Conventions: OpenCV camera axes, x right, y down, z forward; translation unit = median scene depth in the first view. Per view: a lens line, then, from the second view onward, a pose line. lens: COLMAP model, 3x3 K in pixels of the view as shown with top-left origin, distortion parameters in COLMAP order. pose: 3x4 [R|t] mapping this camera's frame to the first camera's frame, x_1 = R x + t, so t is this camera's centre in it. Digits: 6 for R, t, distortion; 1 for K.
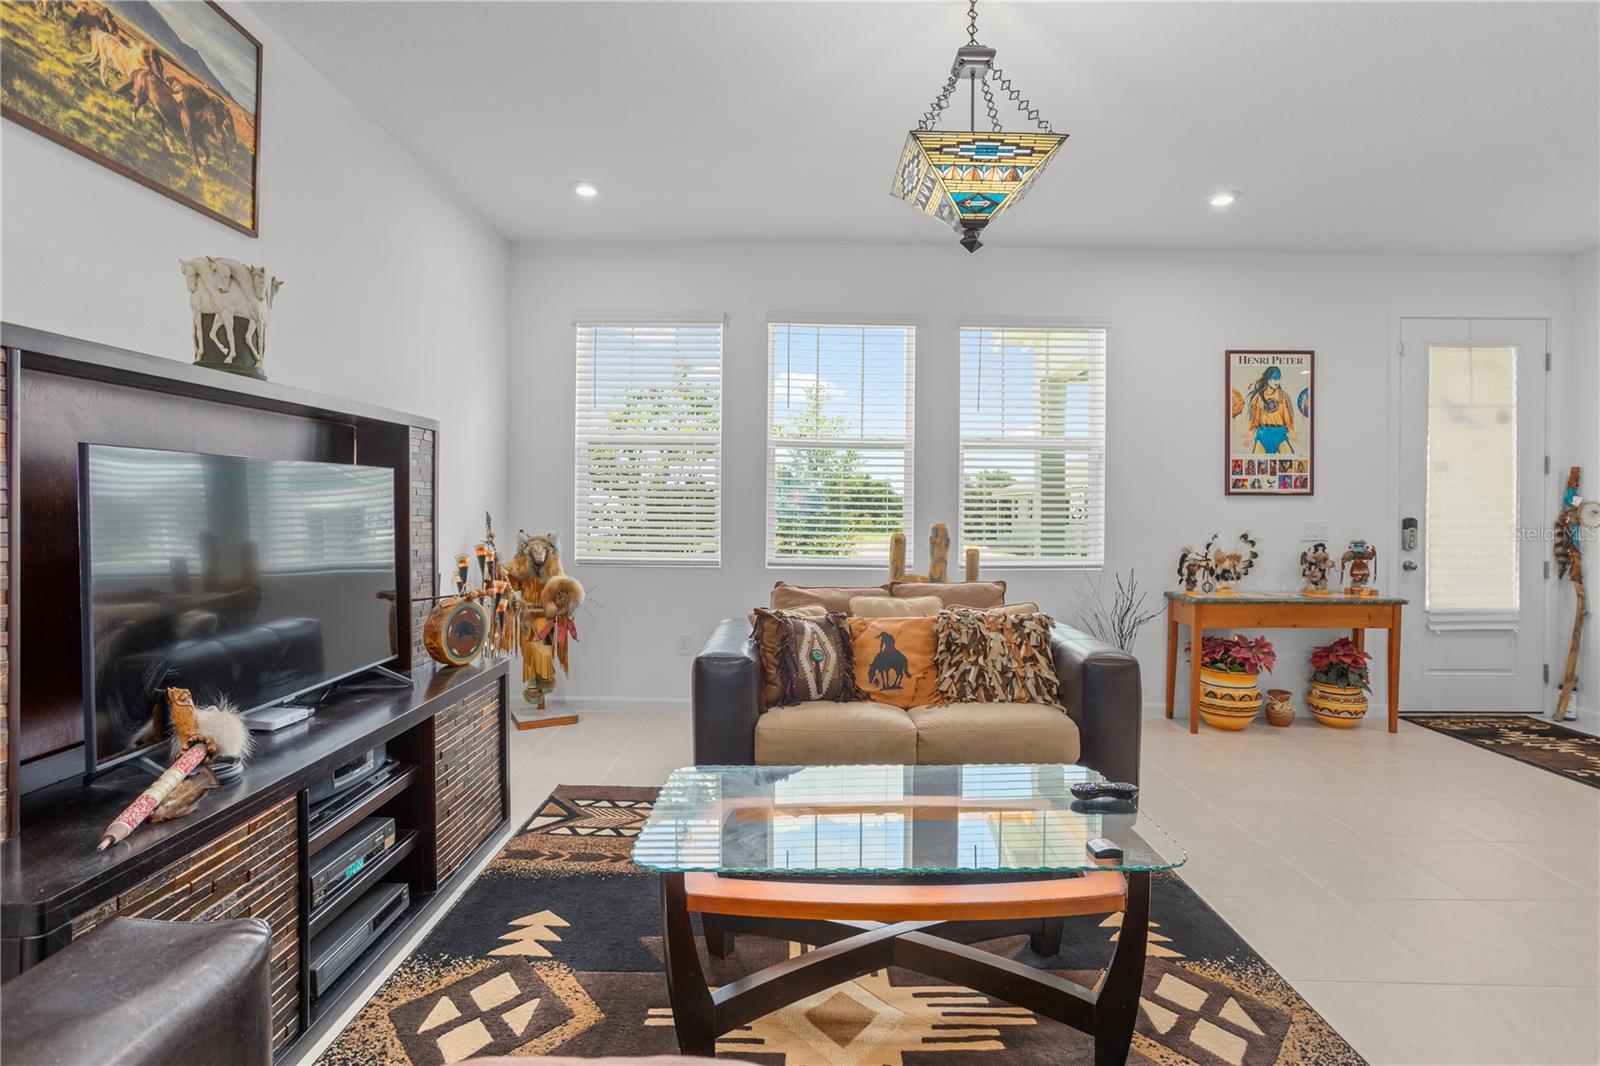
lens RADIAL K [[778.4, 0, 805.0], [0, 778.4, 513.5], [0, 0, 1]] dist [-0.045297, 0.026694]
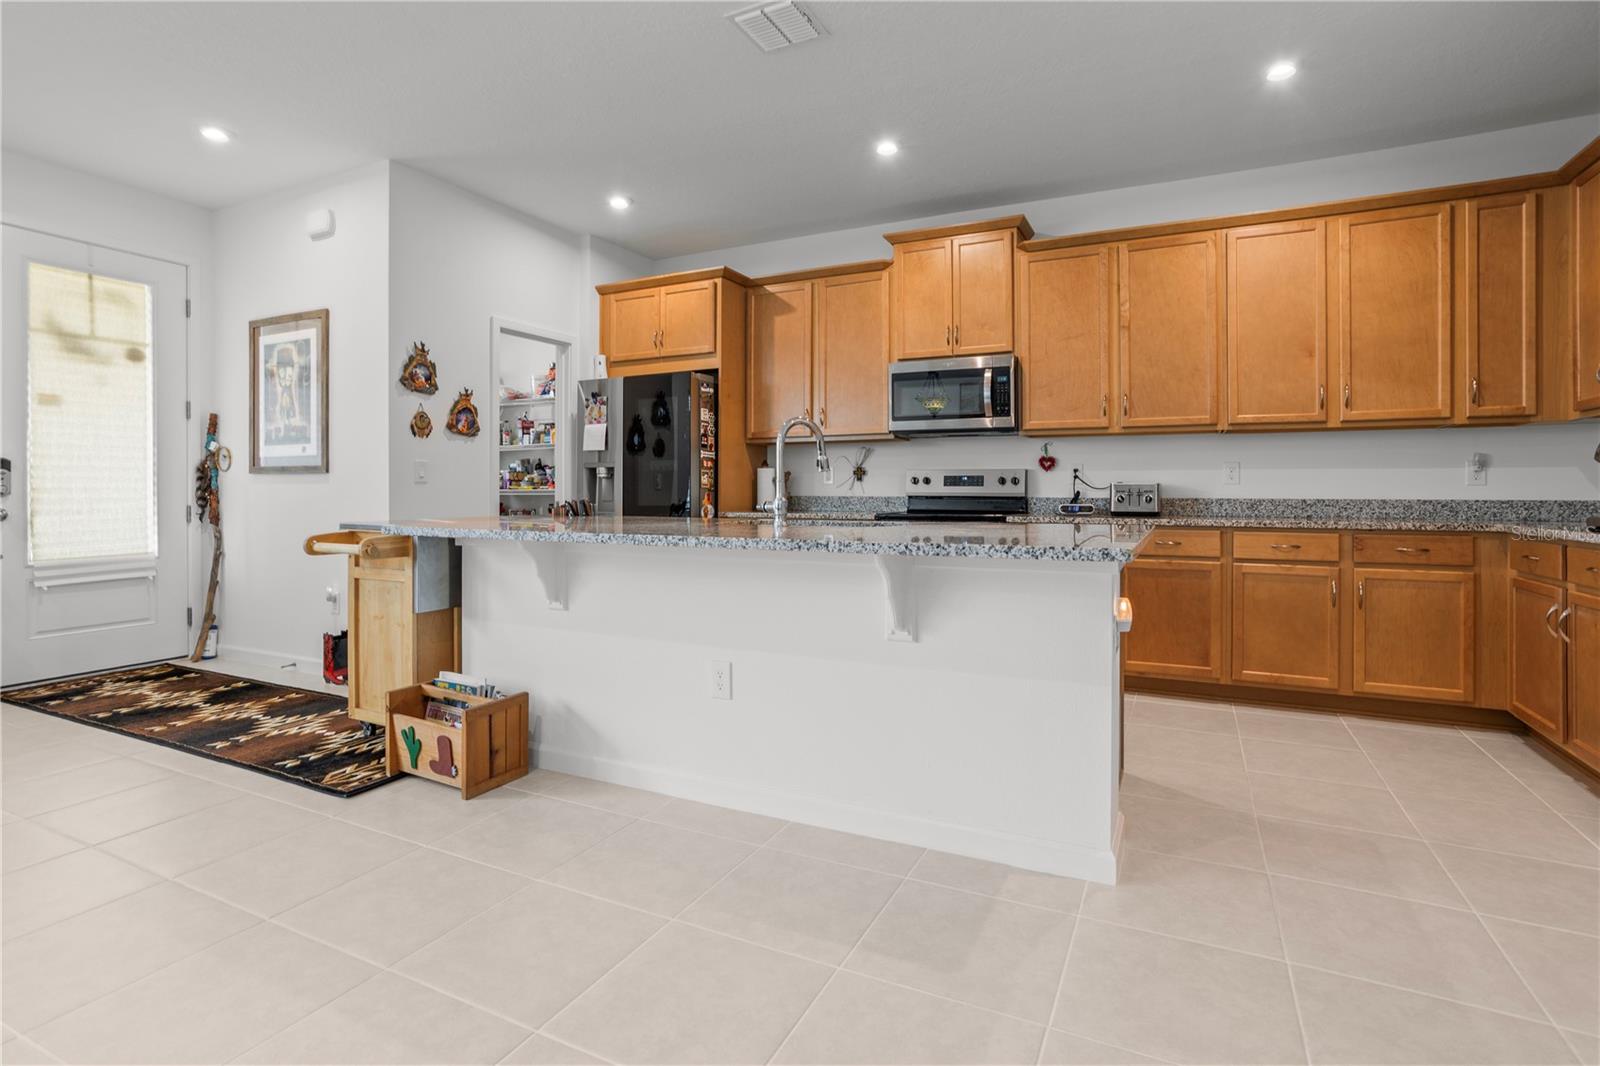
lens RADIAL K [[778.4, 0, 797.1], [0, 778.4, 495.3], [0, 0, 1]] dist [-0.045297, 0.026694]
pose [[0.438888, -0.013021, 0.898447, 0.420567], [0.012075, 0.999890, 0.008593, 0.050887], [-0.898460, 0.007077, 0.438998, -0.164748]]
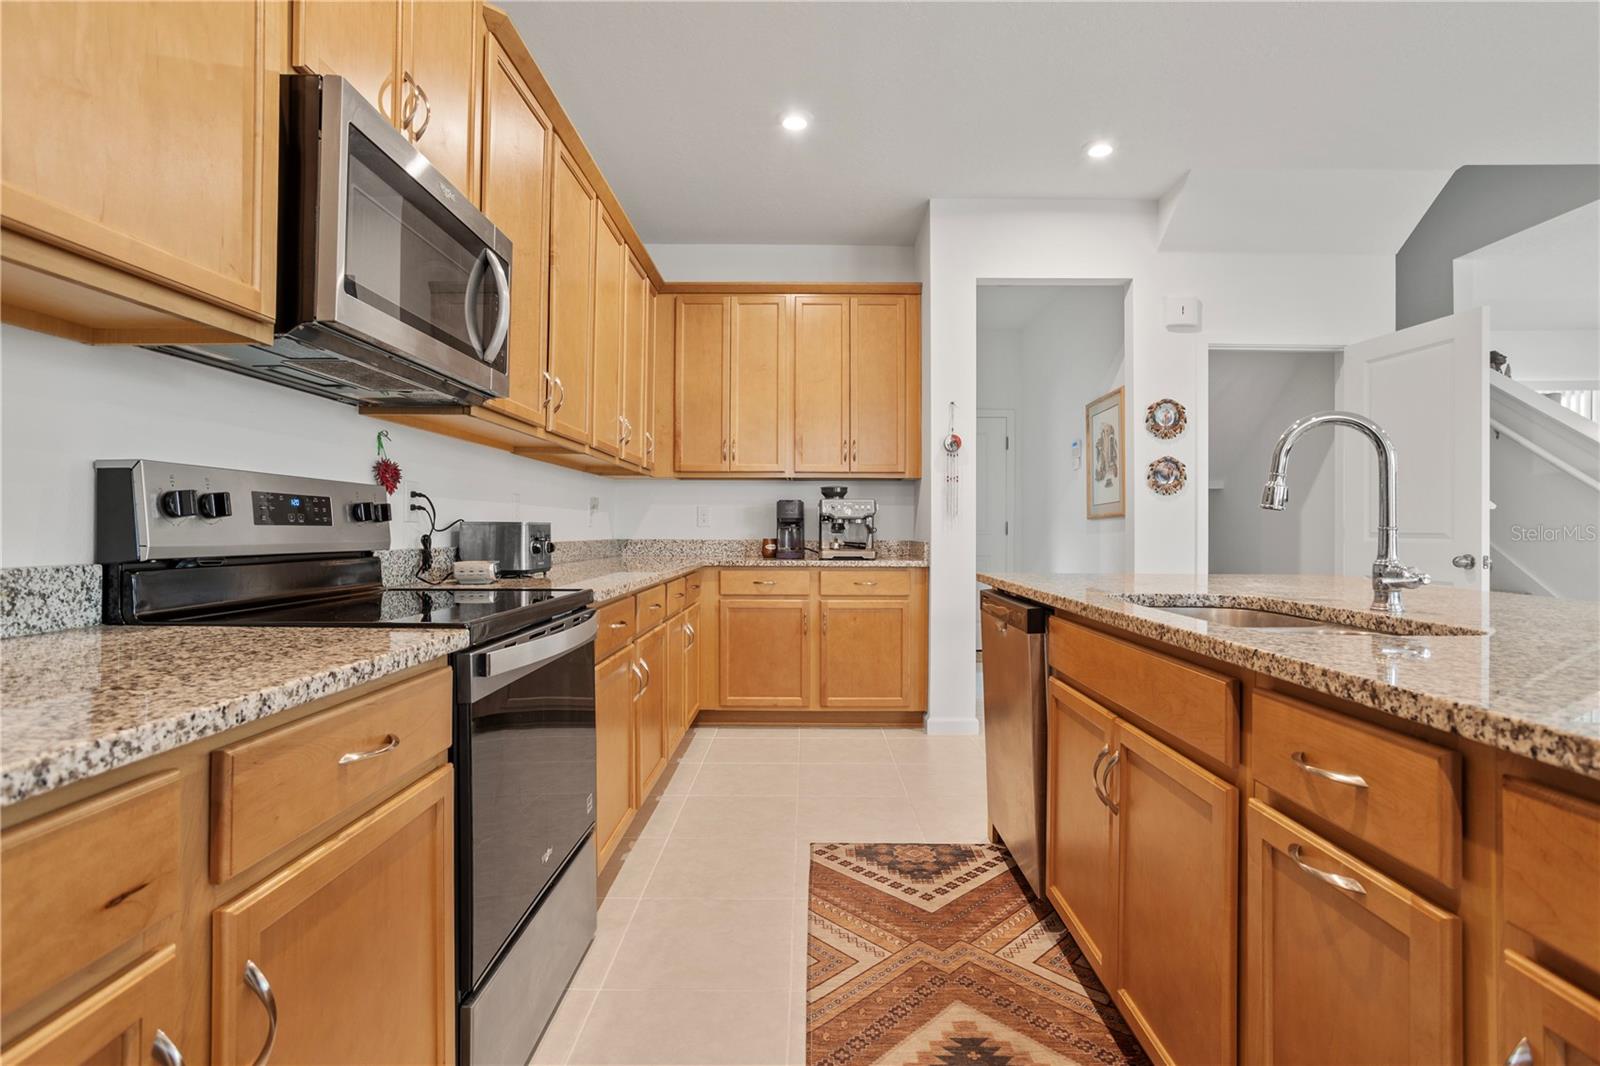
lens RADIAL K [[778.4, 0, 806.3], [0, 778.4, 523.4], [0, 0, 1]] dist [-0.045297, 0.026694]
pose [[-0.999891, -0.014240, 0.003958, 1.219309], [-0.014226, 0.999893, 0.003464, 0.045258], [-0.004007, 0.003408, -0.999986, 0.440959]]
